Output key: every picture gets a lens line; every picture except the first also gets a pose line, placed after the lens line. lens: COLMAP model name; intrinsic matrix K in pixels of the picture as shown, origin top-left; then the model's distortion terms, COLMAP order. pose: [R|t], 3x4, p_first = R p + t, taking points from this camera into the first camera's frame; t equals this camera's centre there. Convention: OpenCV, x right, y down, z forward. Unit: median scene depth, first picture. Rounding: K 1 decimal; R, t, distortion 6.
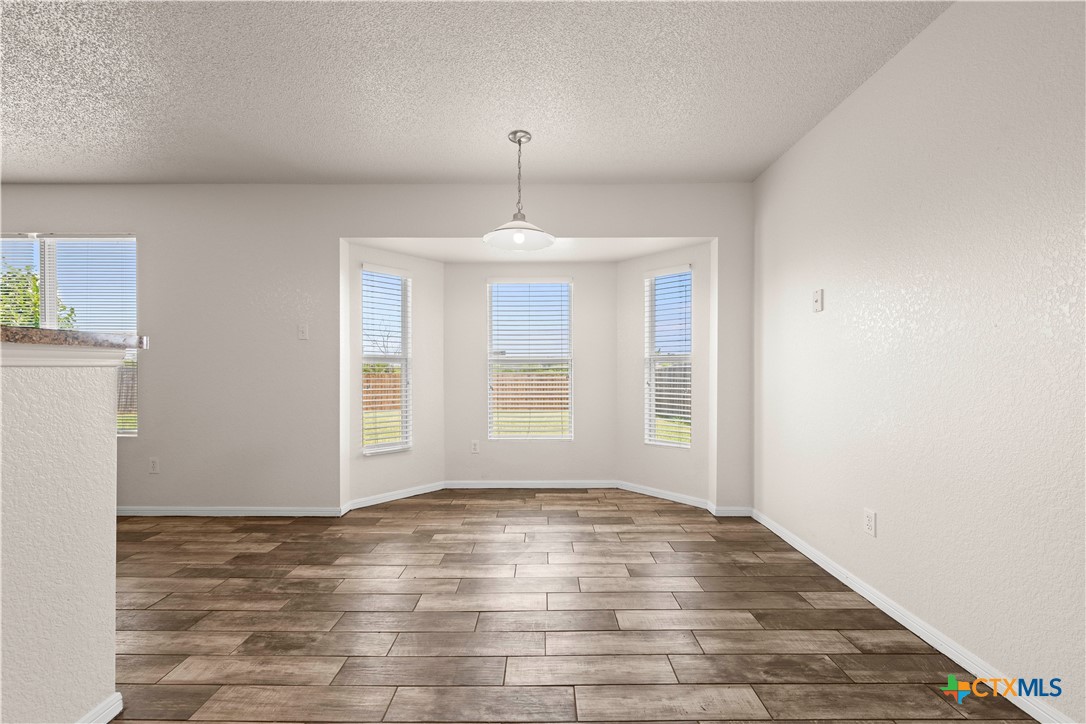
lens RADIAL K [[431.7, 0, 540.9], [0, 431.7, 366.9], [0, 0, 1]] dist [0.002726, -0.001445]
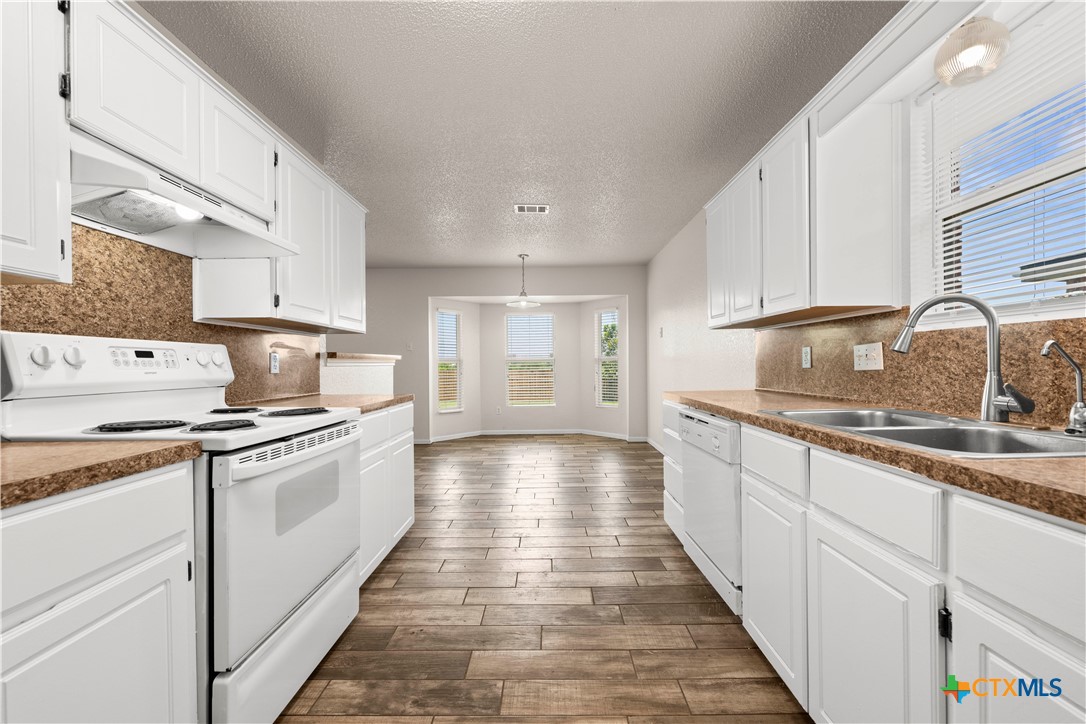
lens RADIAL K [[431.7, 0, 543.9], [0, 431.7, 371.0], [0, 0, 1]] dist [0.002726, -0.001445]
pose [[0.999959, -0.008211, -0.003923, 0.043351], [0.008255, 0.999902, 0.011286, 0.009933], [0.003830, -0.011318, 0.999929, -0.871377]]
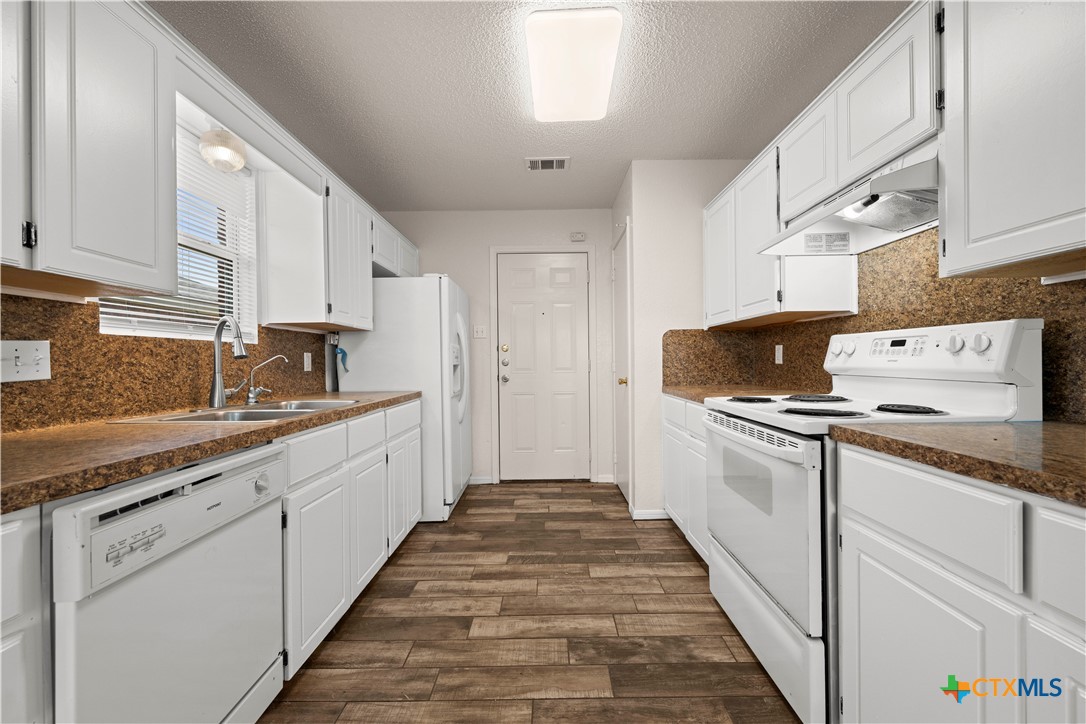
lens RADIAL K [[431.7, 0, 542.0], [0, 431.7, 359.9], [0, 0, 1]] dist [0.002726, -0.001445]
pose [[-0.999861, 0.014423, 0.008366, -0.054769], [0.014428, 0.999896, 0.000475, -0.001978], [-0.008358, 0.000596, -0.999965, 2.712726]]
